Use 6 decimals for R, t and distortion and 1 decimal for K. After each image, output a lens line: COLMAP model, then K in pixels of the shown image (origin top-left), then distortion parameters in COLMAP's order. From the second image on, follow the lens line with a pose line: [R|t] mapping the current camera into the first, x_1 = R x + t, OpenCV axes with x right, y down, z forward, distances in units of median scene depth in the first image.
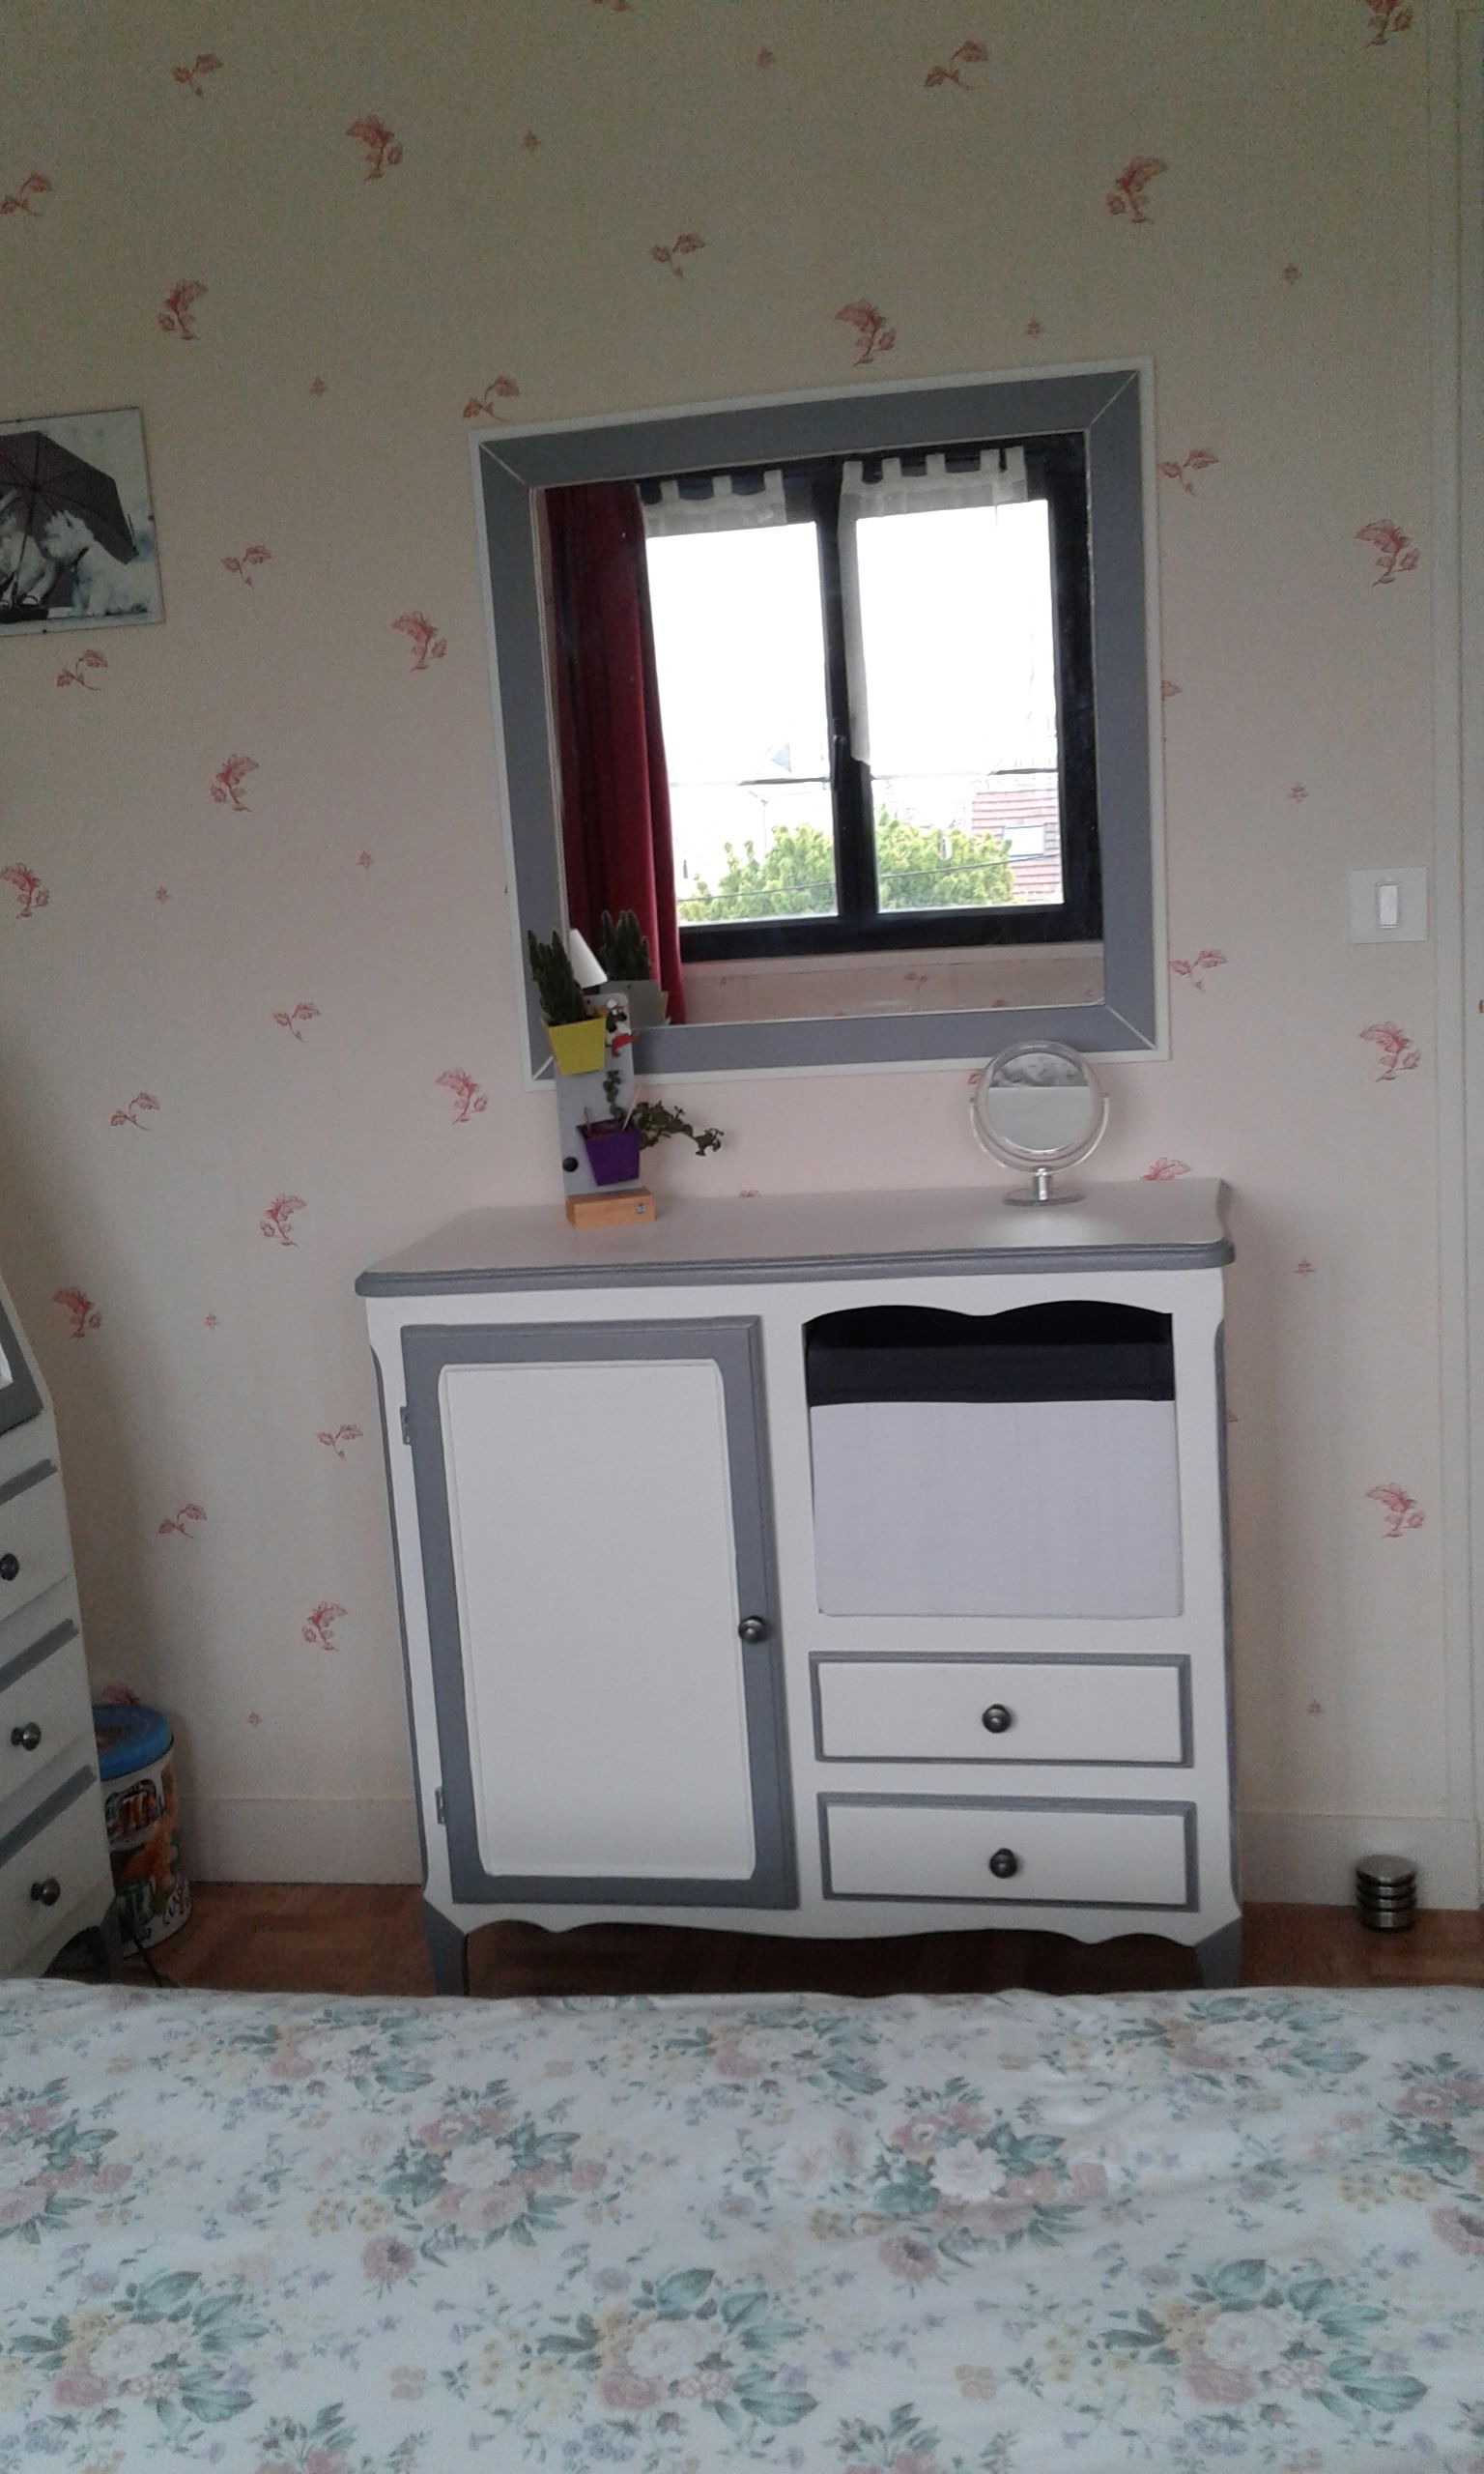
lens RADIAL K [[2262.6, 0, 750.3], [0, 2262.6, 1186.3], [0, 0, 1]] dist [0.069027, -0.182245]
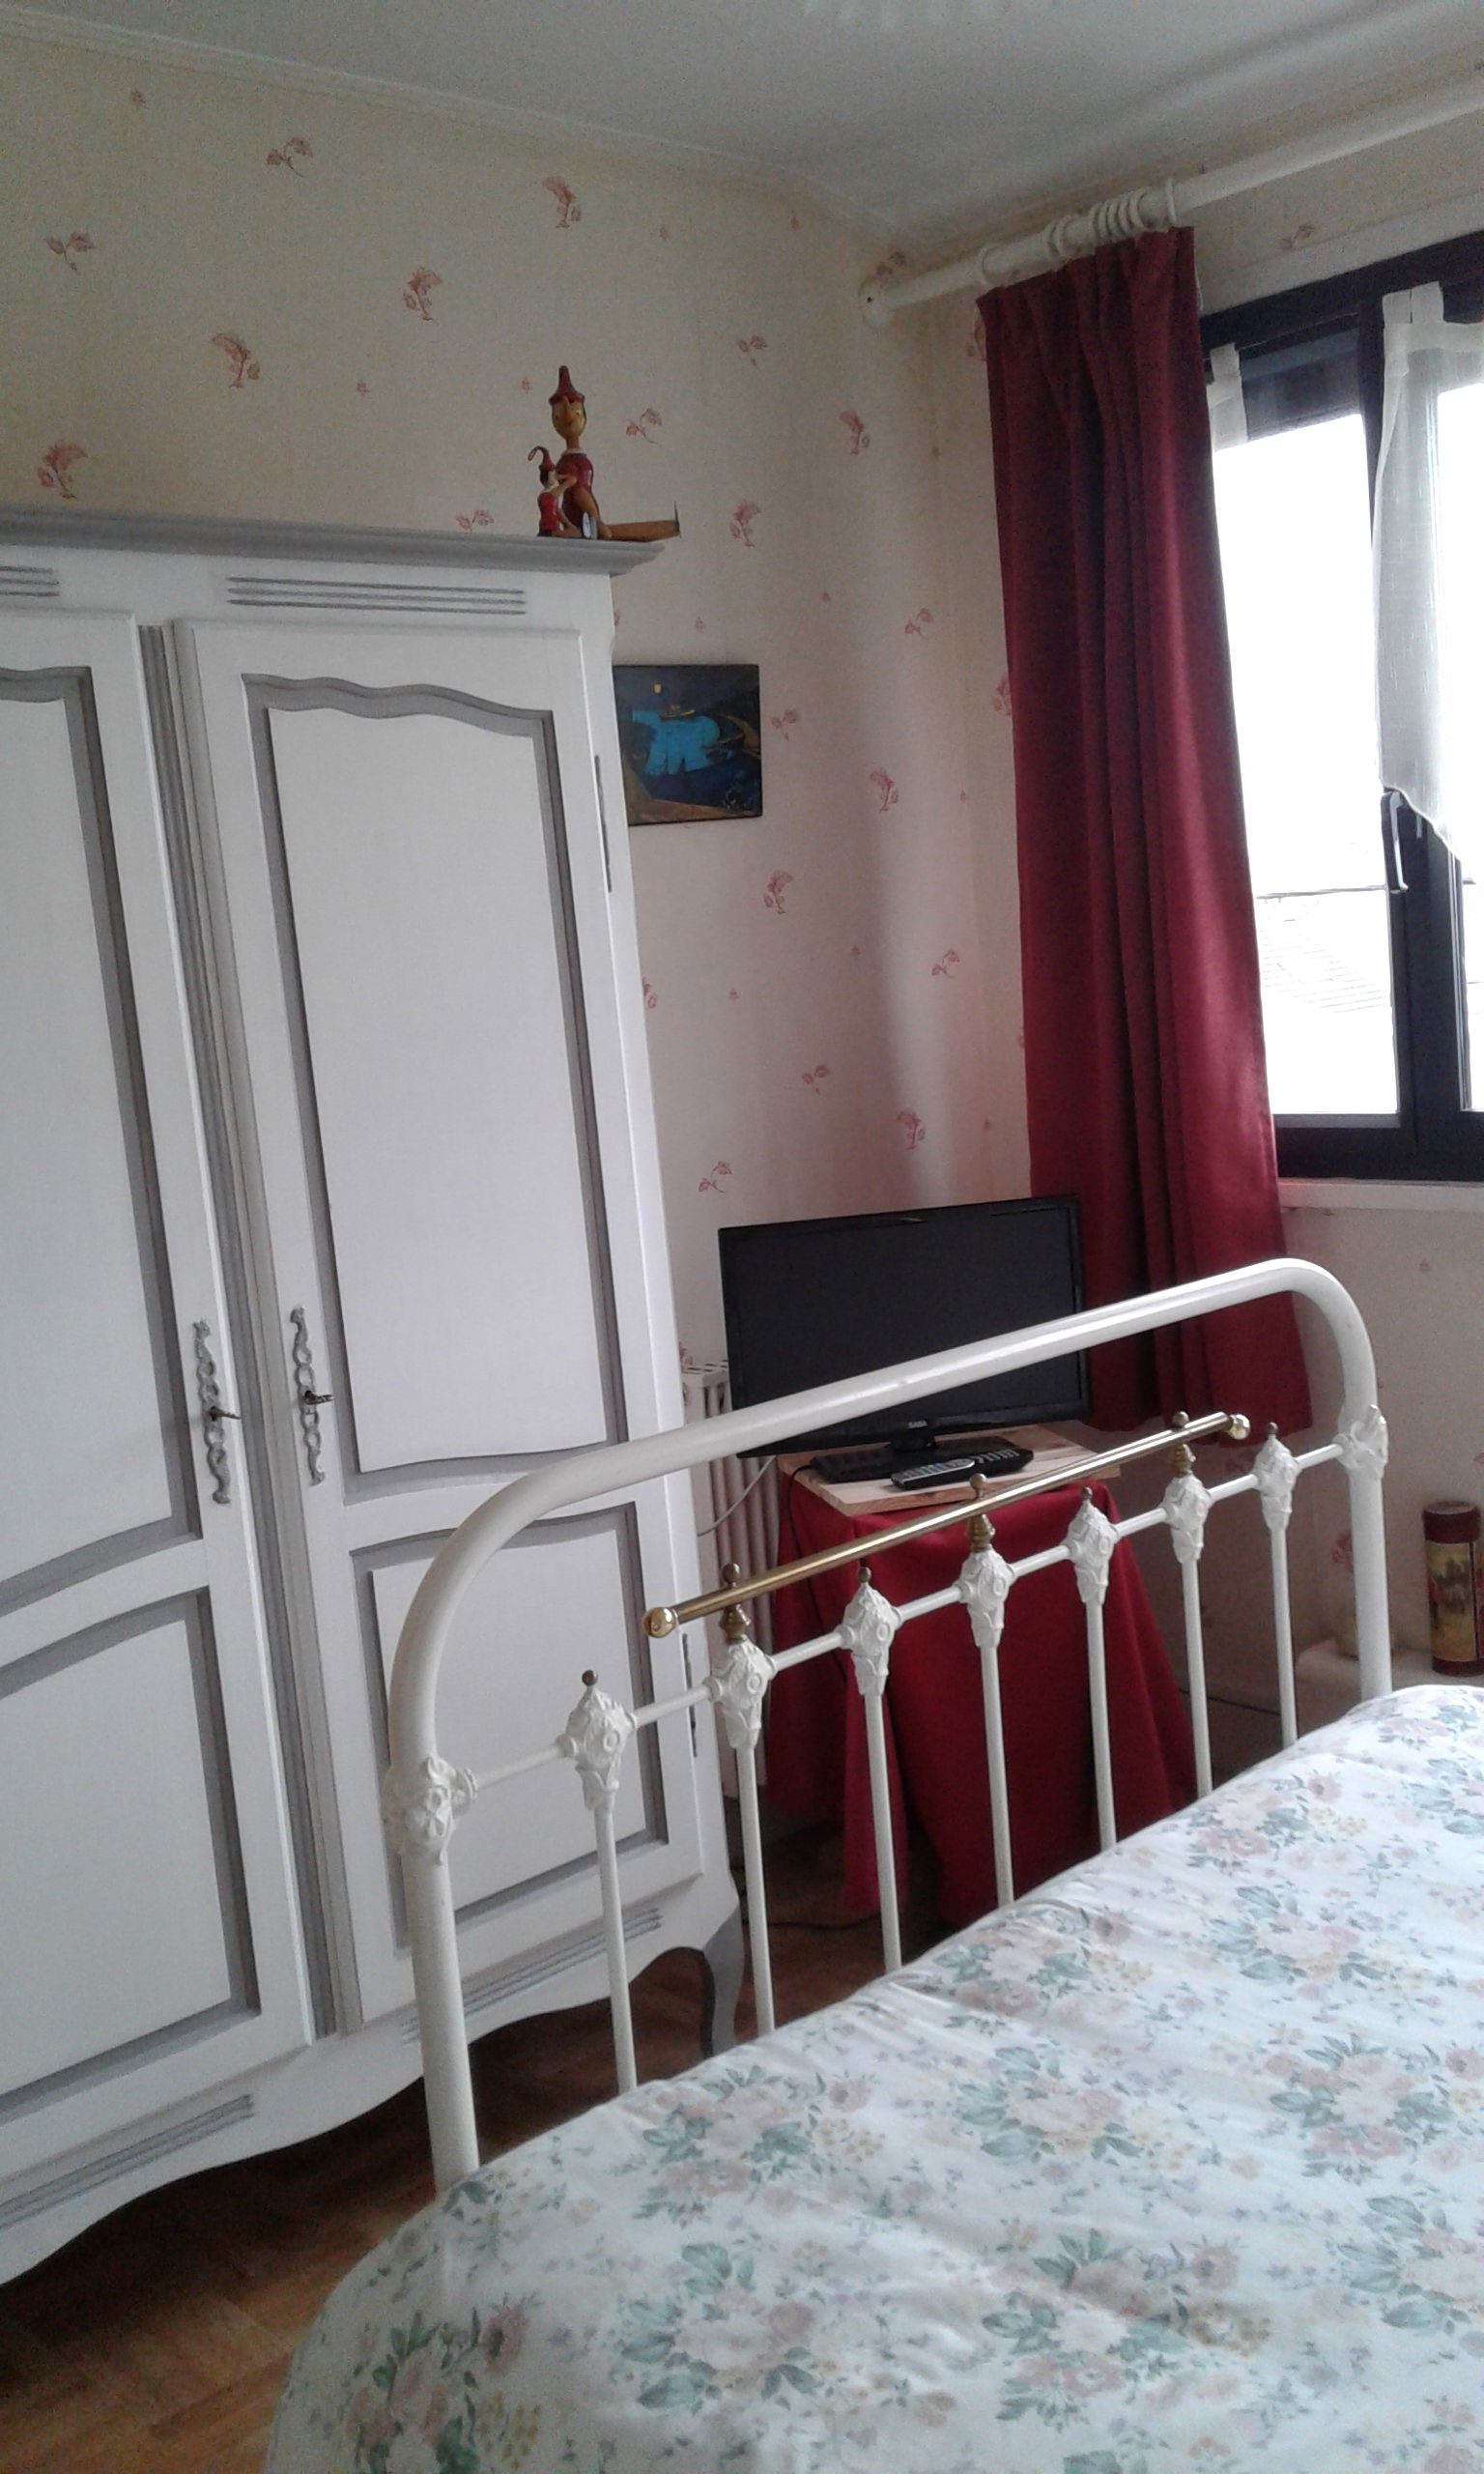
lens RADIAL K [[2260.6, 0, 821.8], [0, 2260.6, 1238.3], [0, 0, 1]] dist [-0.009854, -0.014586]
pose [[-0.800604, 0.057230, 0.596454, -0.394401], [0.239963, 0.942741, 0.231640, -0.256823], [-0.549045, 0.328579, -0.768495, 1.531548]]
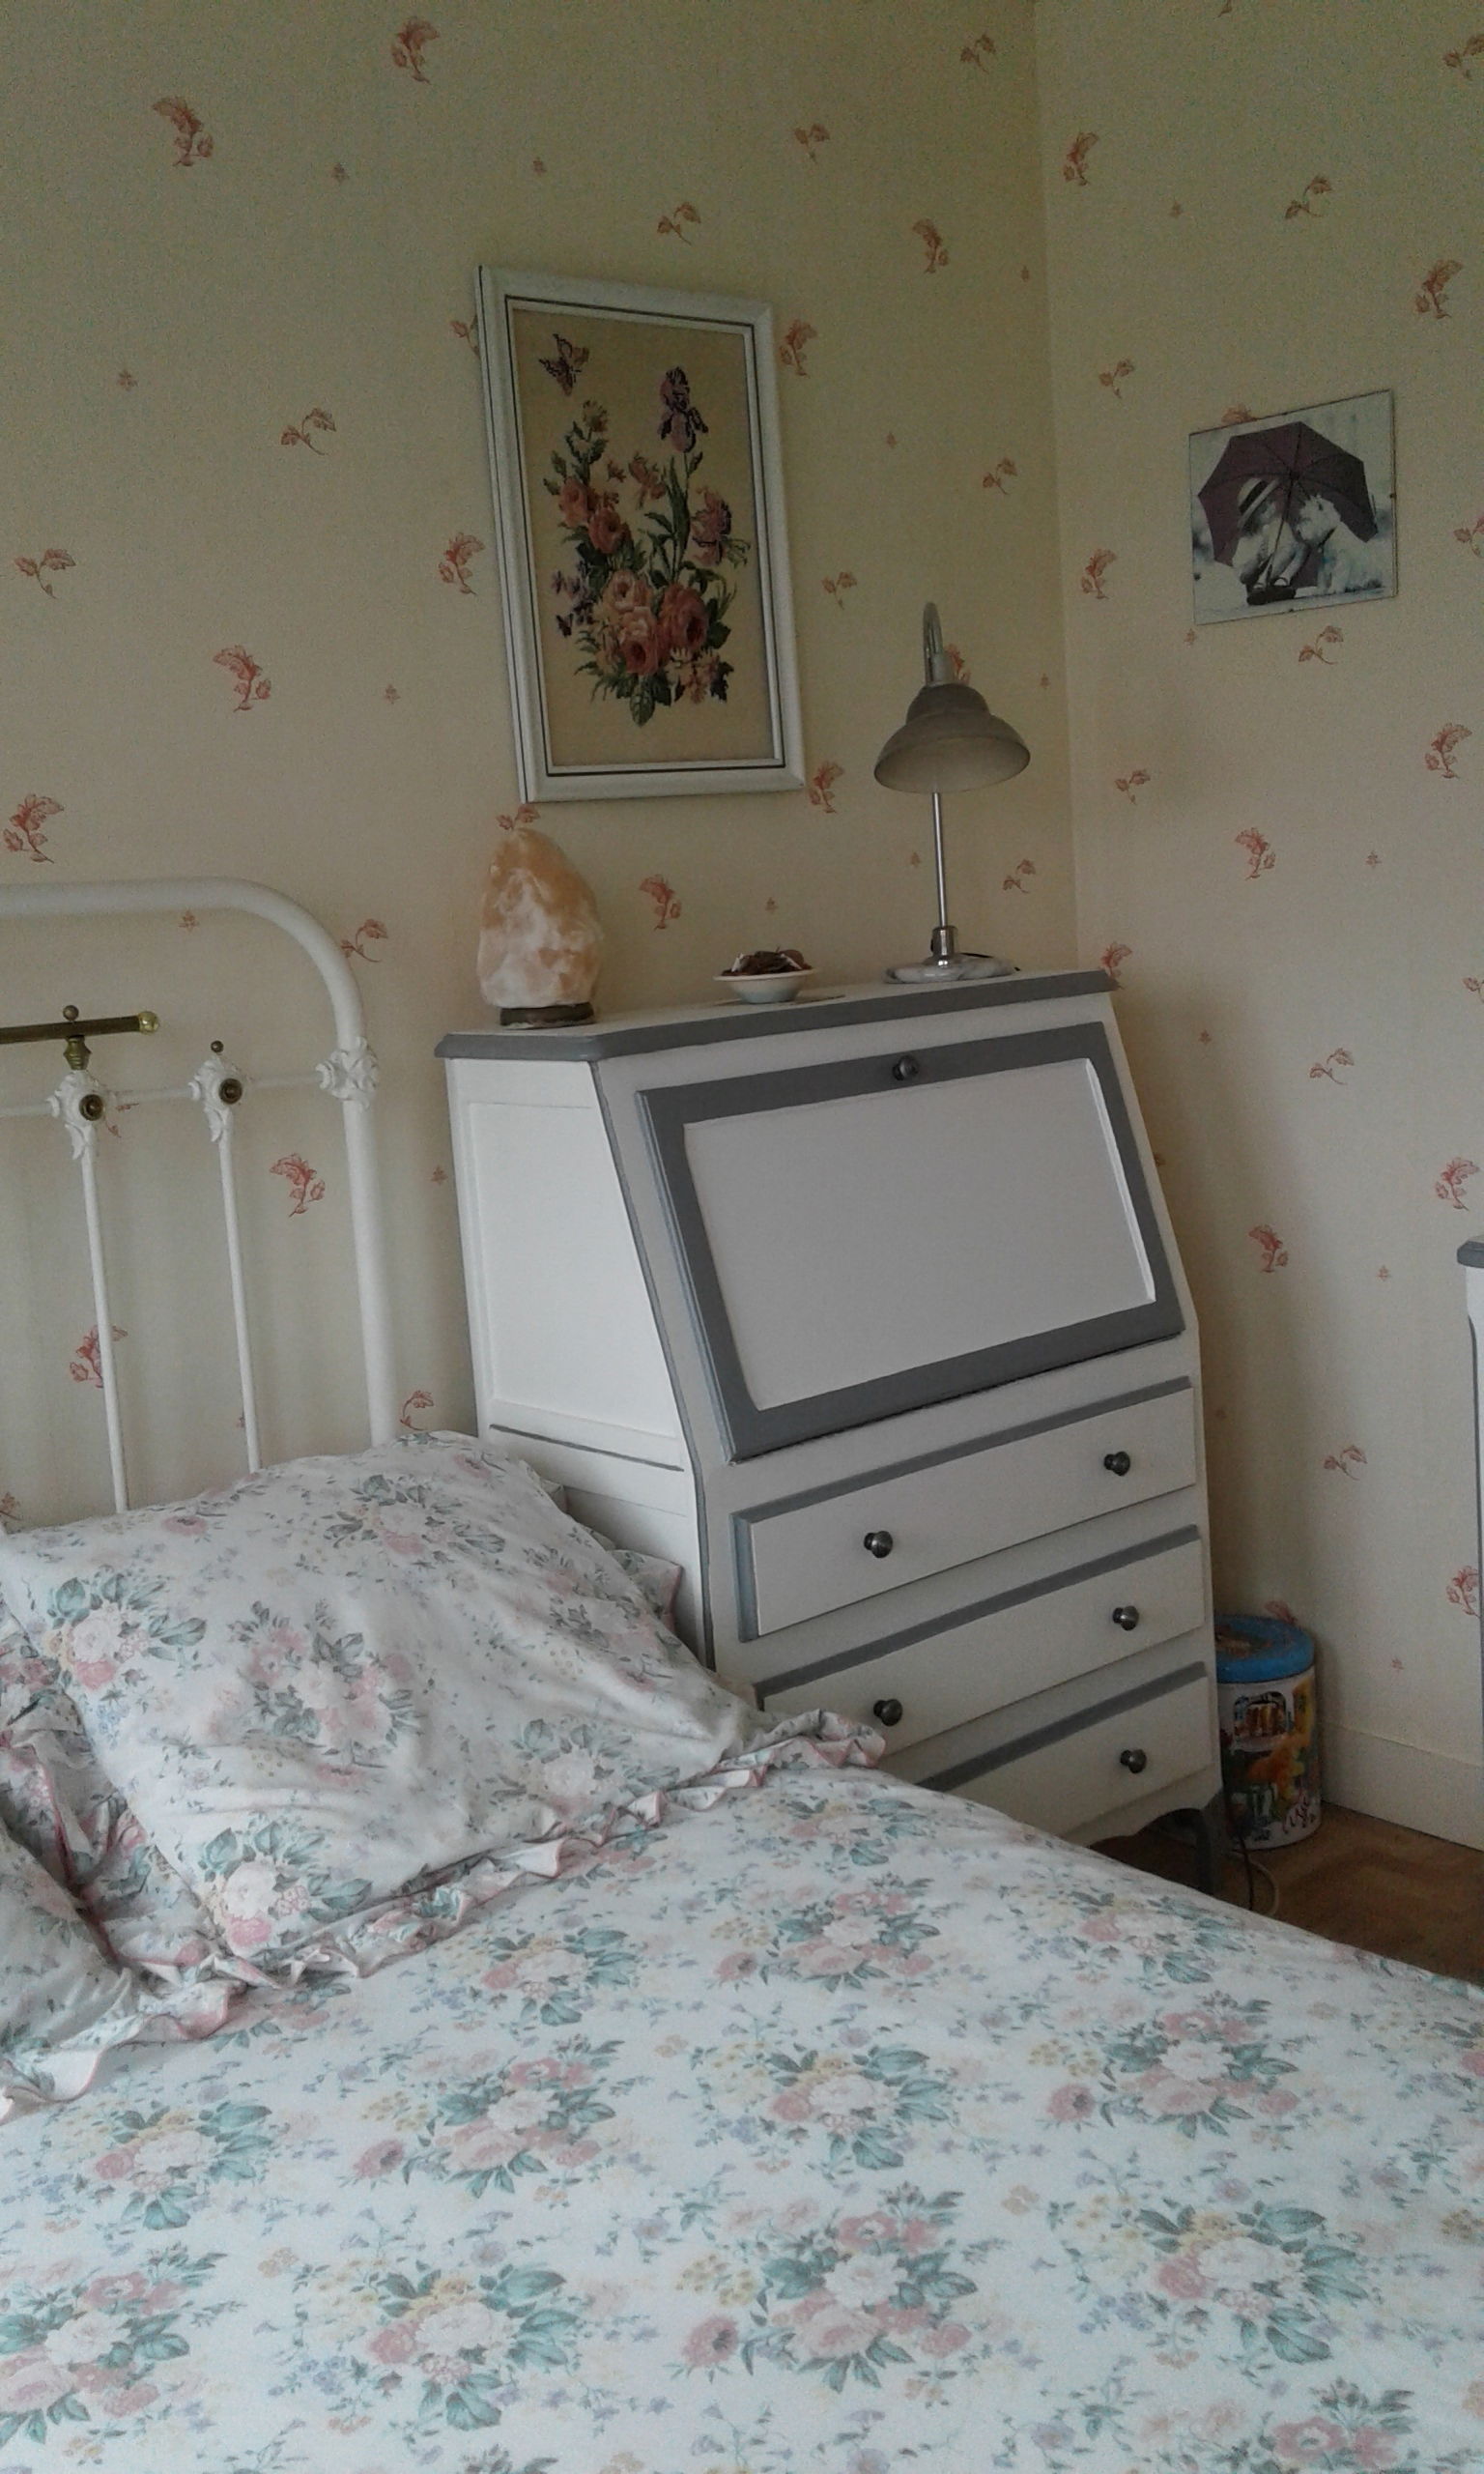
lens RADIAL K [[2262.6, 0, 750.3], [0, 2262.6, 1186.3], [0, 0, 1]] dist [0.069027, -0.182245]
pose [[0.782360, 0.108174, -0.613360, 0.313399], [-0.093338, 0.994044, 0.056257, -0.021420], [0.615792, 0.013236, 0.787797, 0.013968]]
